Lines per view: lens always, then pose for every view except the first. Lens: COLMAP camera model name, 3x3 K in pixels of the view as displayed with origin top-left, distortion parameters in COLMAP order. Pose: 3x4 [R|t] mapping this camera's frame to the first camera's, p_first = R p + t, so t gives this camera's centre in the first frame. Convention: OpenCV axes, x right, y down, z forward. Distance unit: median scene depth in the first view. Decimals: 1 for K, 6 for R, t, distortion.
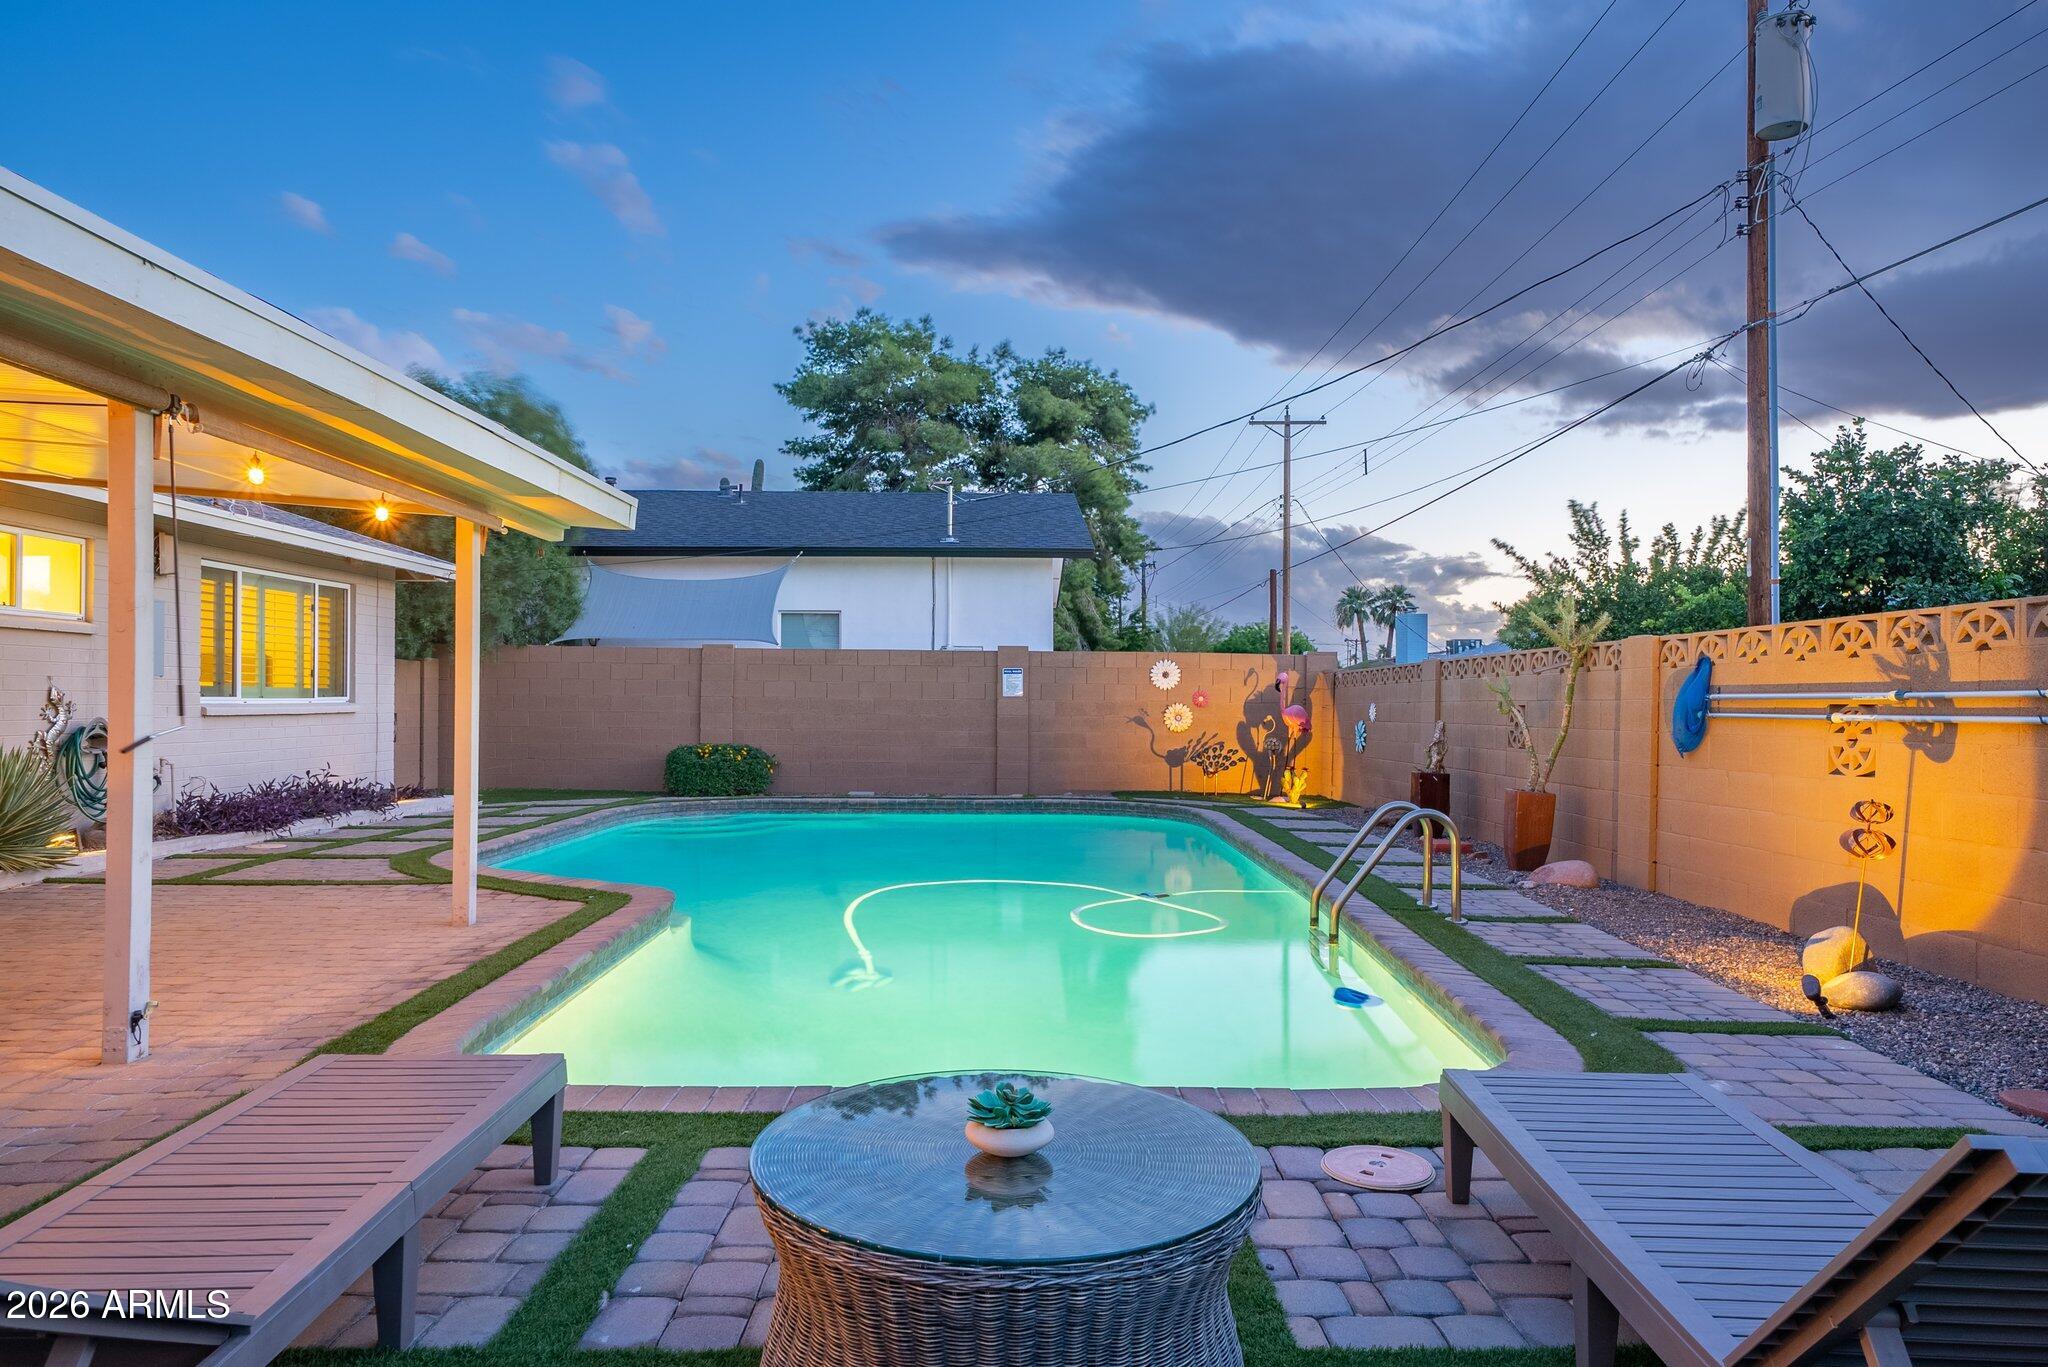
lens RADIAL K [[1285.0, 0, 1041.2], [0, 1285.0, 688.0], [0, 0, 1]] dist [0.003863, 0.001432]
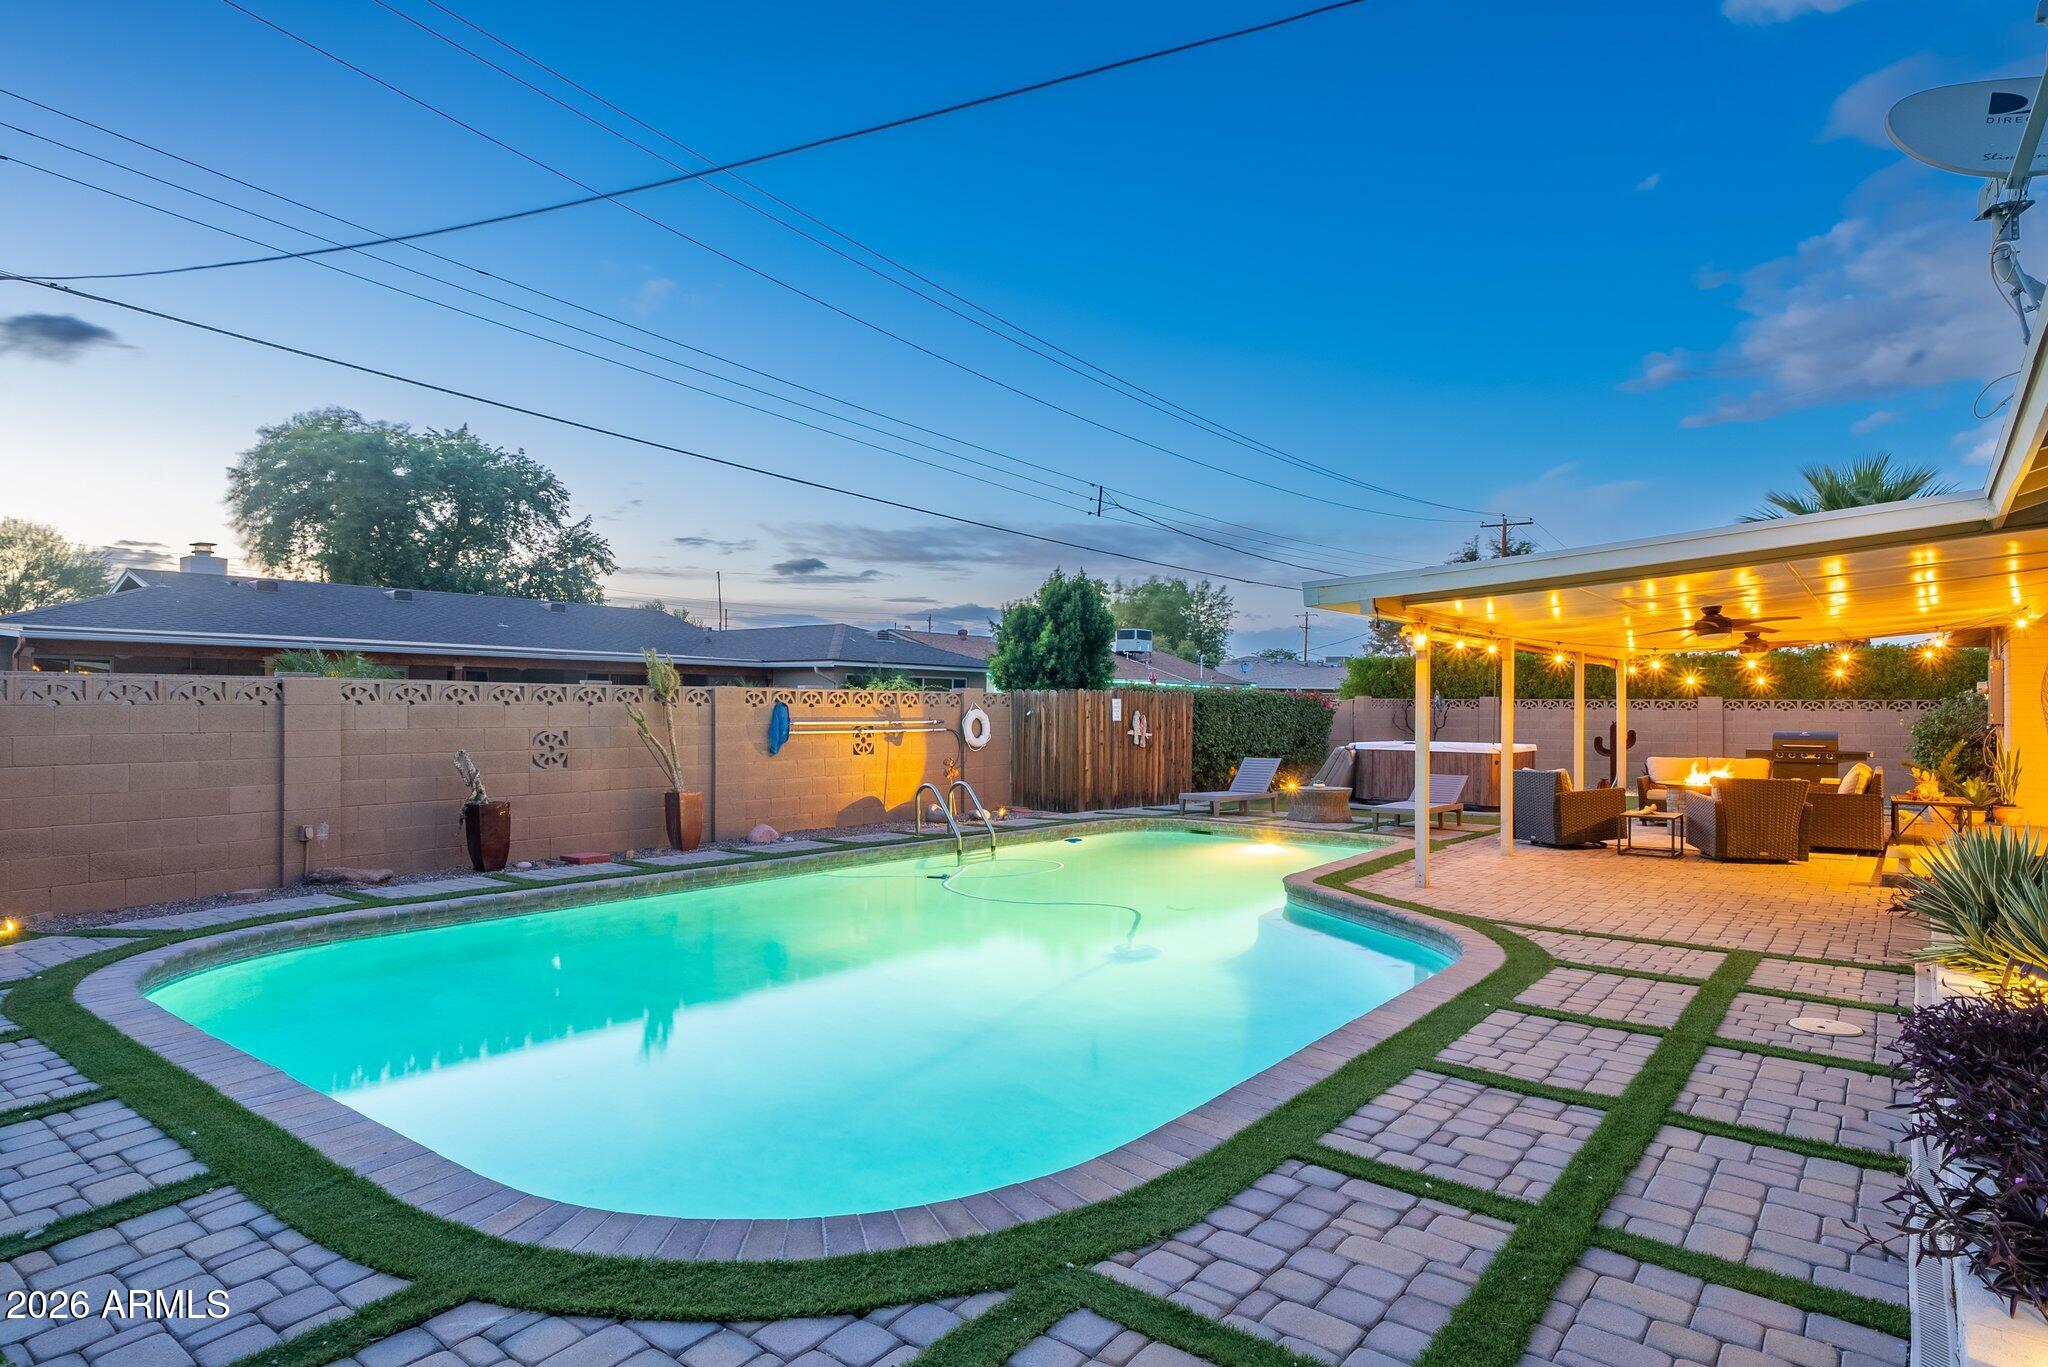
lens RADIAL K [[1136.9, 0, 1016.2], [0, 1136.9, 680.2], [0, 0, 1]] dist [-0.000536, -0.000019]
pose [[-0.778046, 0.000385, 0.628207, -0.366689], [-0.021694, 0.999387, -0.027481, -0.008003], [-0.627832, -0.035010, -0.777561, 0.945222]]
